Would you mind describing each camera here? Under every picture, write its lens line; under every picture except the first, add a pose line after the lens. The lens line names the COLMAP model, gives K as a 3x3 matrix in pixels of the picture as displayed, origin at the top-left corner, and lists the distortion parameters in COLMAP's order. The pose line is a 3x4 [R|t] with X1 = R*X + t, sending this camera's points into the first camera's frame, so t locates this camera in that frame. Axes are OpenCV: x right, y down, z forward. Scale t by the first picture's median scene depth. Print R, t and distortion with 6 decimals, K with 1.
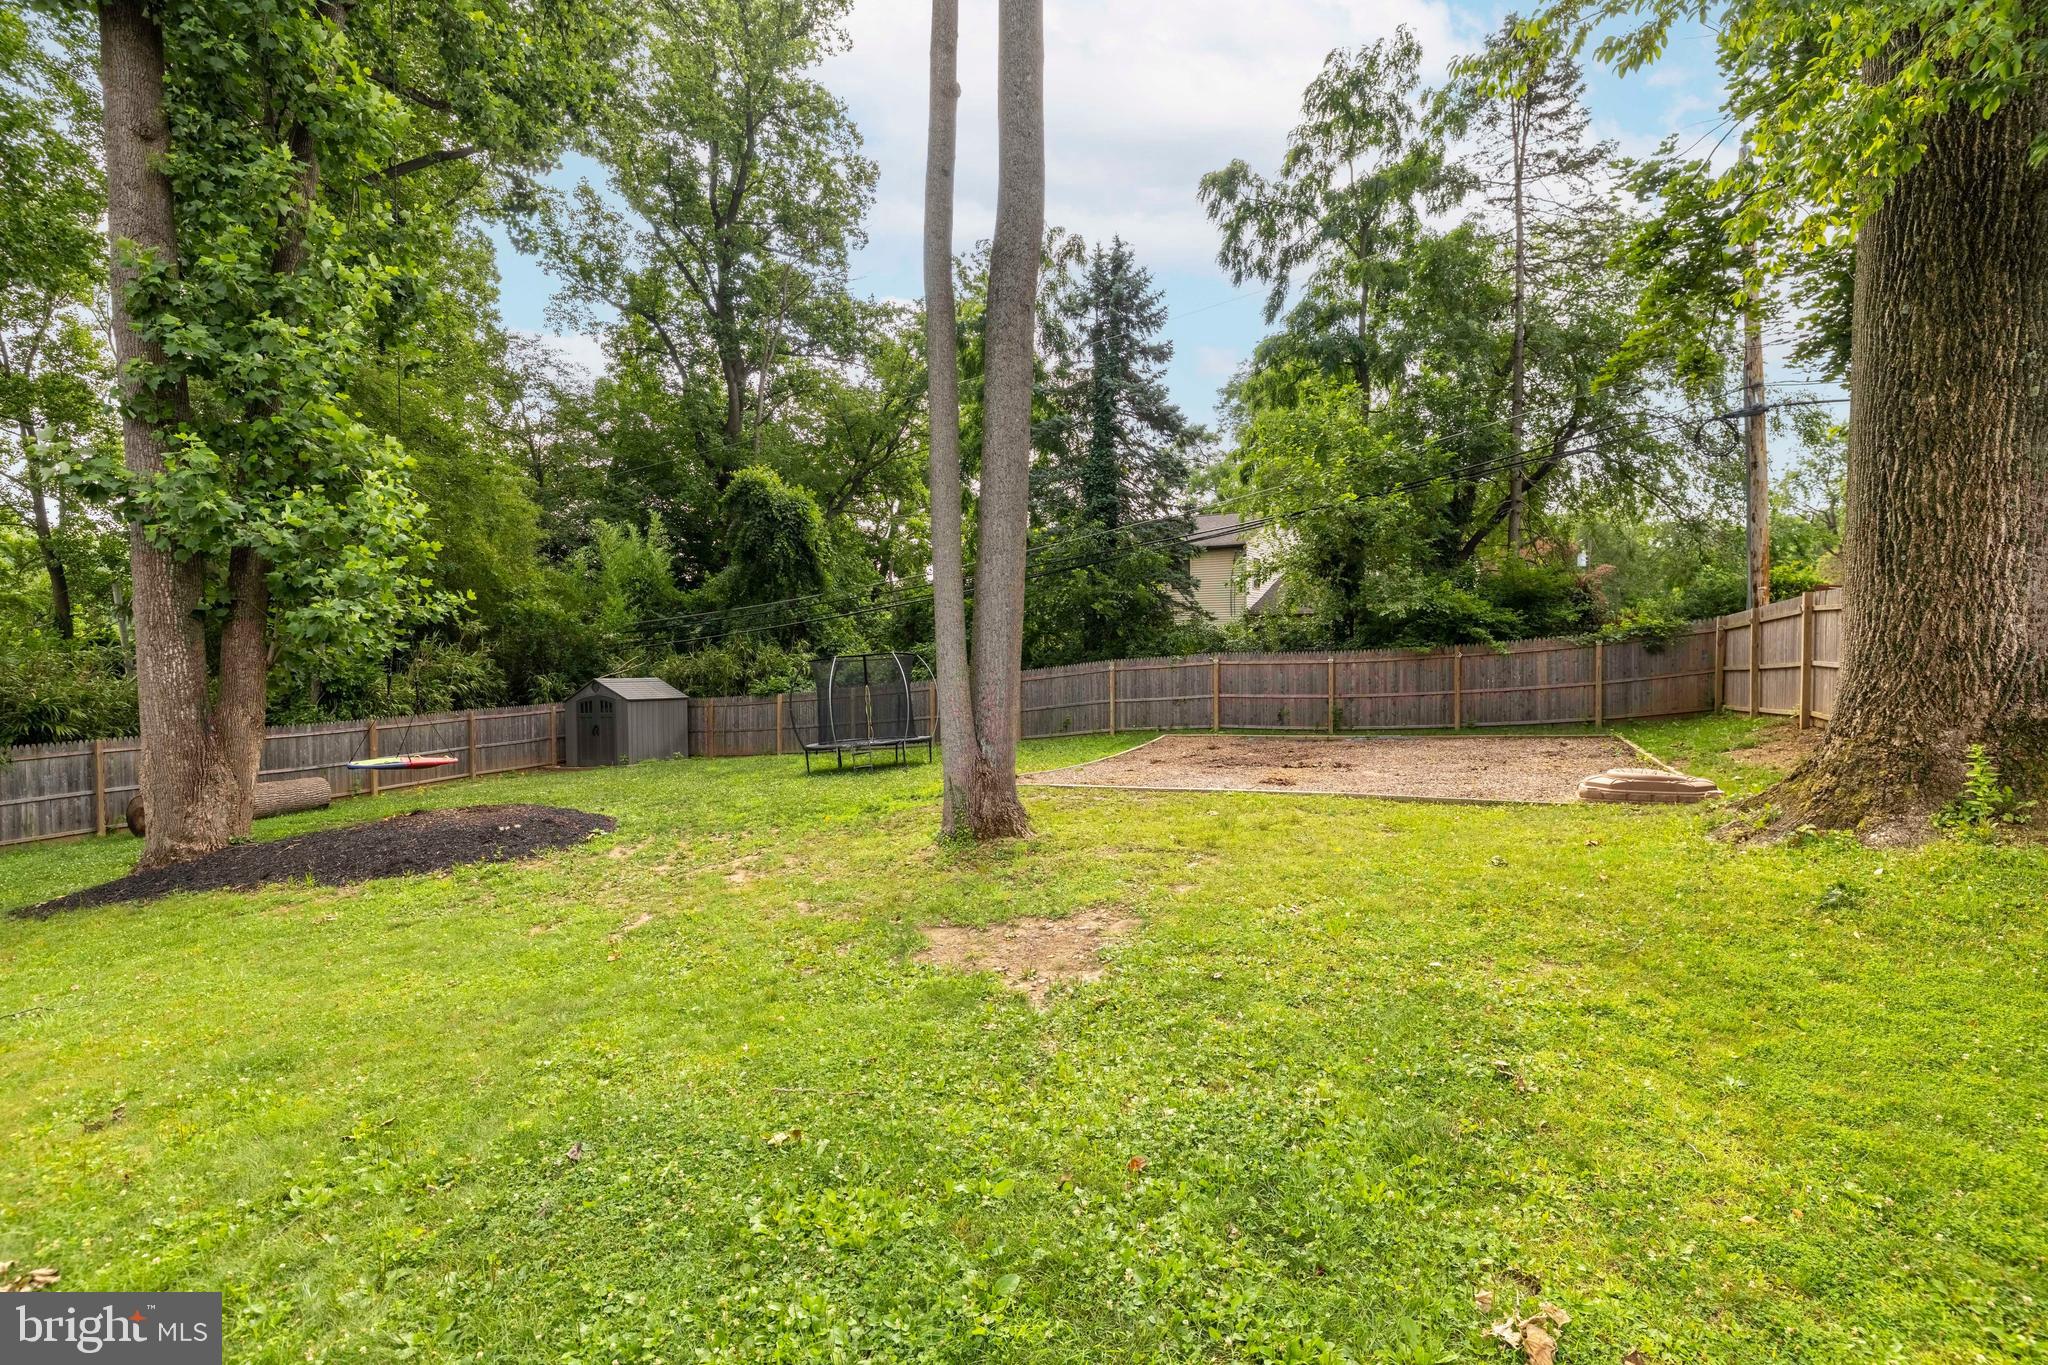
lens RADIAL K [[942.8, 0, 1024.0], [0, 942.8, 682.5], [0, 0, 1]] dist [-0.013701, 0.000074]
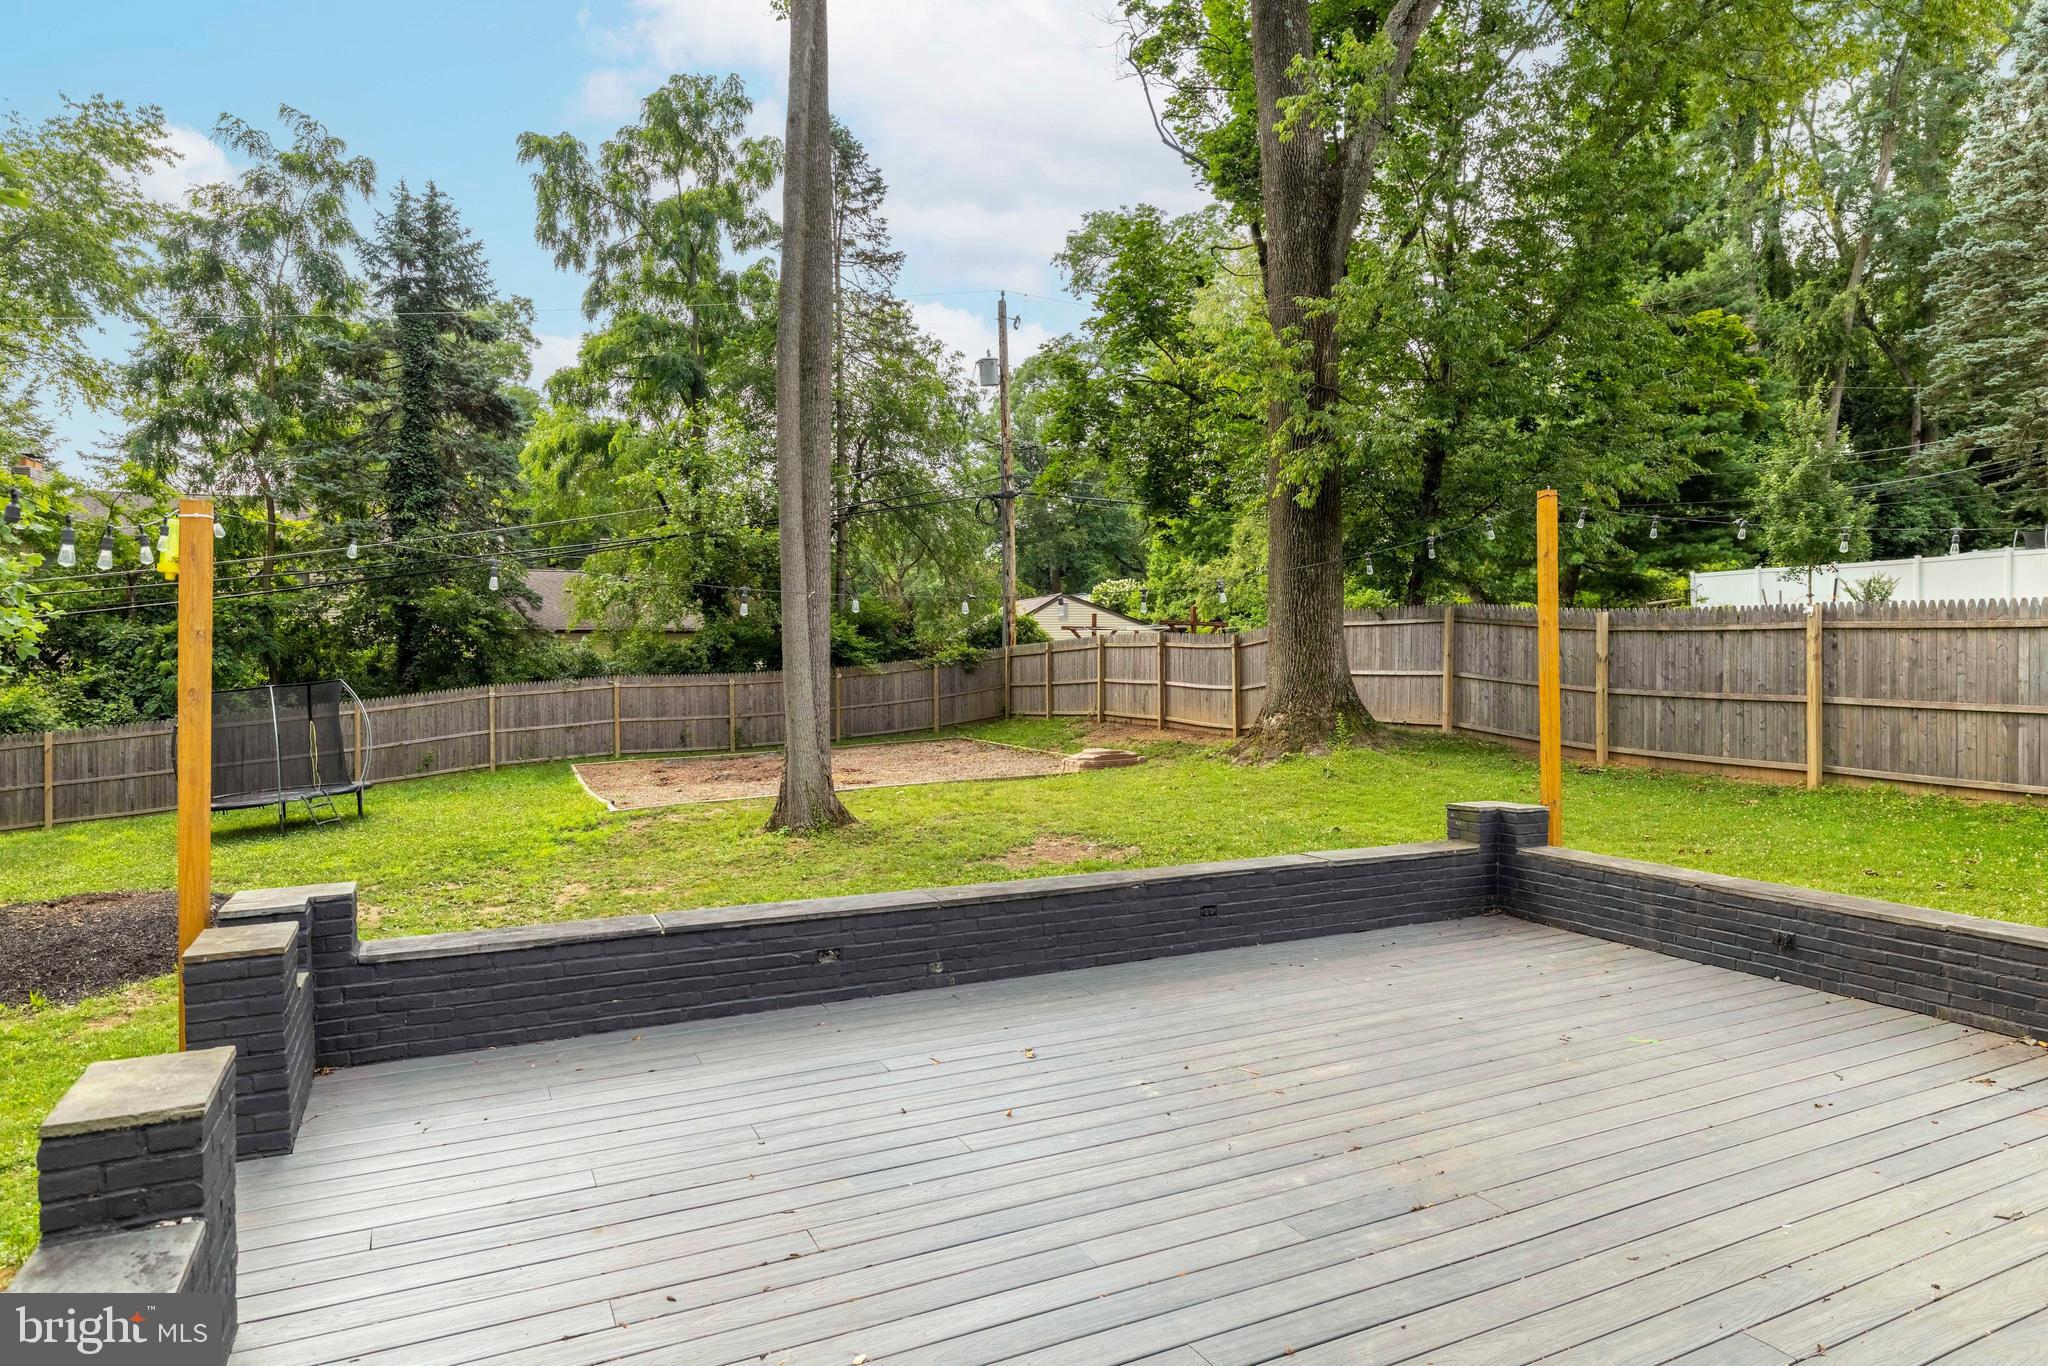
lens RADIAL K [[1282.2, 0, 1024.0], [0, 1282.2, 683.0], [0, 0, 1]] dist [0.000854, 0.000202]
pose [[0.588897, -0.012258, 0.808115, -0.569498], [0.028758, 0.999570, -0.005794, -0.004468], [-0.807697, 0.026652, 0.588996, -0.090232]]
